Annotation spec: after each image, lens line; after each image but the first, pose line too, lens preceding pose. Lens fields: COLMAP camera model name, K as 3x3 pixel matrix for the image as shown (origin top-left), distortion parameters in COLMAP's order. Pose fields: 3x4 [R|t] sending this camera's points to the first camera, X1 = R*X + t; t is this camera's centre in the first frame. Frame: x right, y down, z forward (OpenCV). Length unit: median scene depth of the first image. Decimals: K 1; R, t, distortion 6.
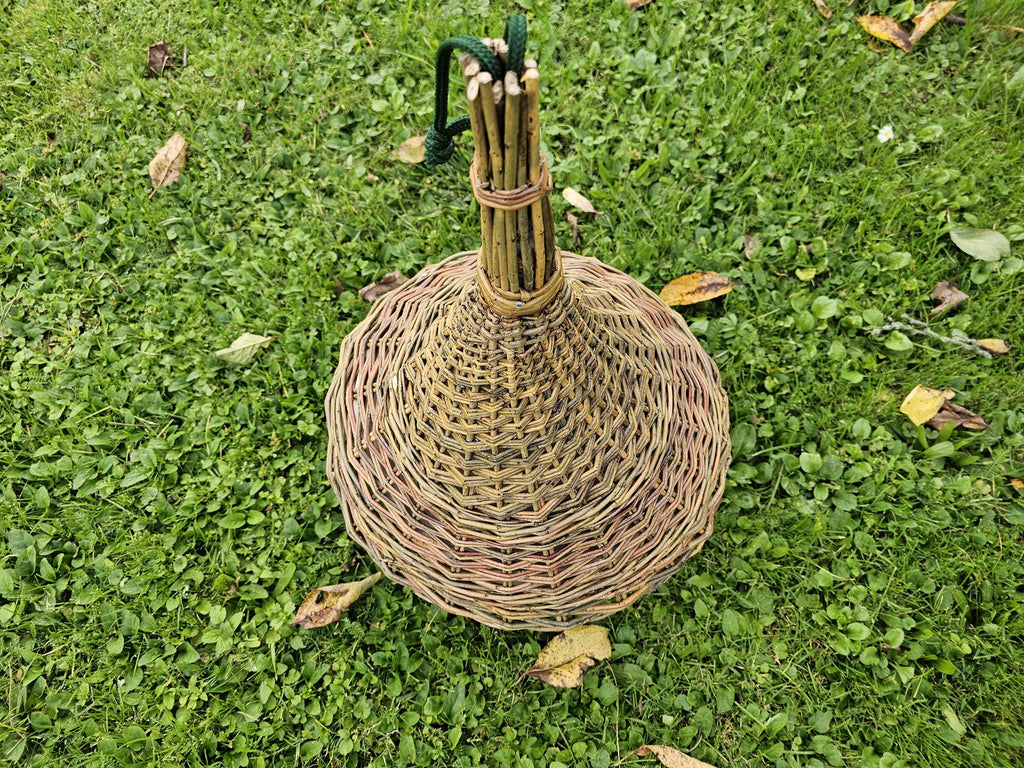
lens RADIAL K [[710.1, 0, 524.2], [0, 710.1, 379.4], [0, 0, 1]] dist [0.059997, -0.066777]
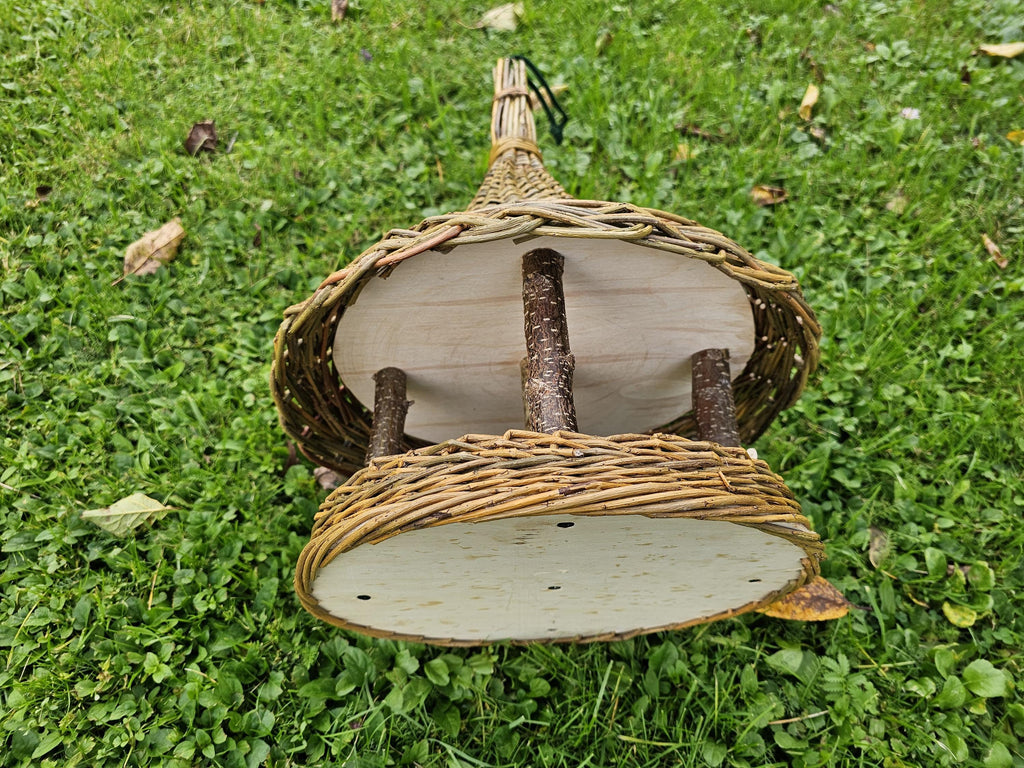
lens RADIAL K [[710.1, 0, 524.2], [0, 710.1, 379.4], [0, 0, 1]] dist [0.059997, -0.066777]
pose [[0.968020, 0.236705, -0.083116, 0.008277], [-0.248843, 0.948024, -0.198312, -0.113766], [0.031854, 0.212653, 0.976608, 0.274520]]
